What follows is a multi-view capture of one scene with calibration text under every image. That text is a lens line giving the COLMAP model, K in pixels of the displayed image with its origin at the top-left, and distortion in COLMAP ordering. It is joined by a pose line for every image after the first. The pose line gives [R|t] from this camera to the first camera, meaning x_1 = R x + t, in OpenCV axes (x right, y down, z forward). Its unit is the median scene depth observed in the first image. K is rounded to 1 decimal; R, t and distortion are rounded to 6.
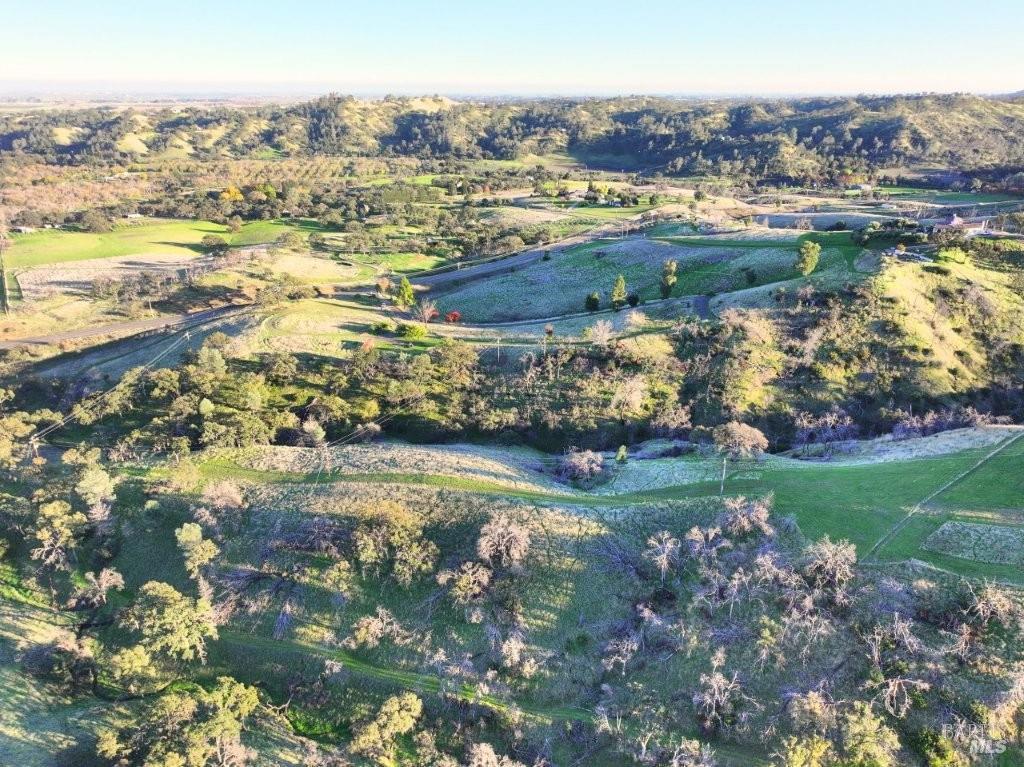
lens RADIAL K [[718.3, 0, 512.5], [0, 718.3, 383.7], [0, 0, 1]] dist [-0.004159, 0.019934]
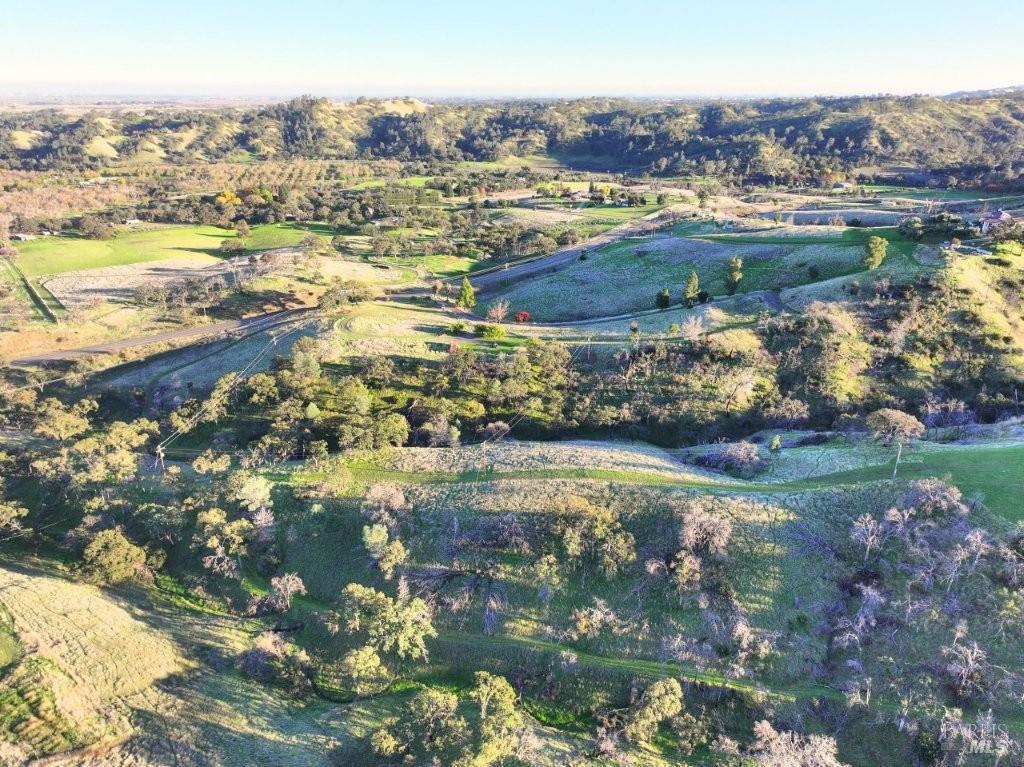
lens RADIAL K [[718.3, 0, 512.5], [0, 718.3, 385.2], [0, 0, 1]] dist [-0.004159, 0.019934]
pose [[0.997804, -0.026056, 0.060893, -0.172346], [0.026086, 0.999660, 0.000304, 0.002471], [-0.060880, 0.001285, 0.998144, -0.005491]]
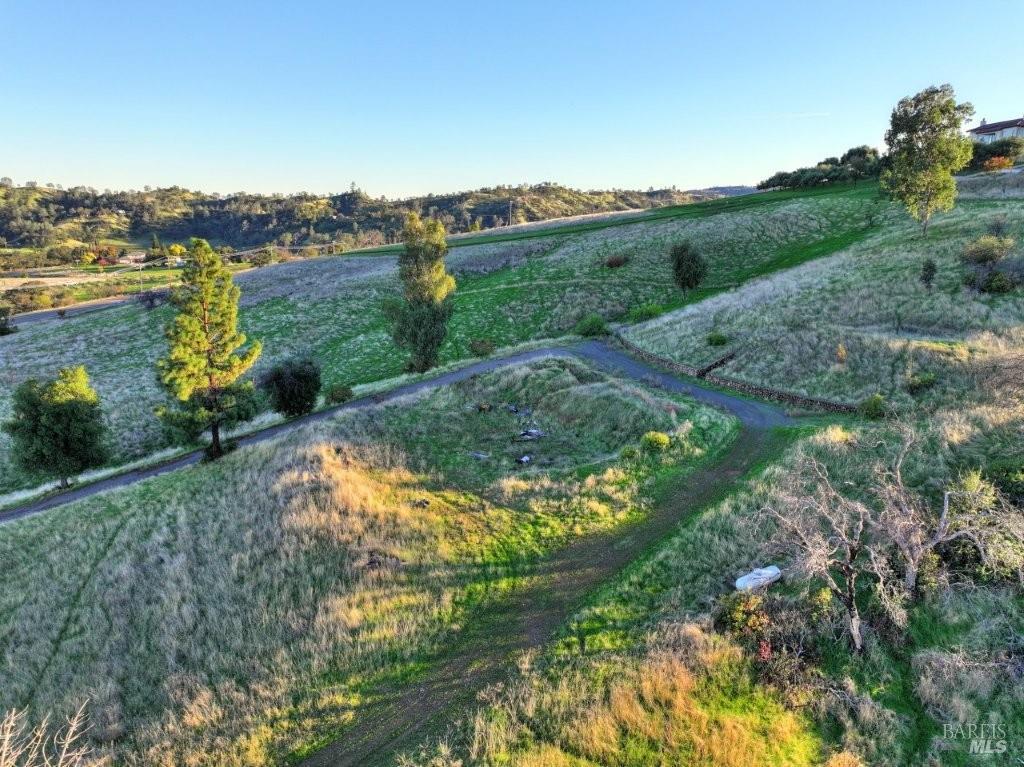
lens RADIAL K [[718.3, 0, 510.8], [0, 718.3, 384.9], [0, 0, 1]] dist [-0.004159, 0.019934]
pose [[0.861112, -0.110497, 0.496262, 0.124028], [0.186325, 0.976772, -0.105824, -0.086864], [-0.473042, 0.183592, 0.861699, 0.818853]]
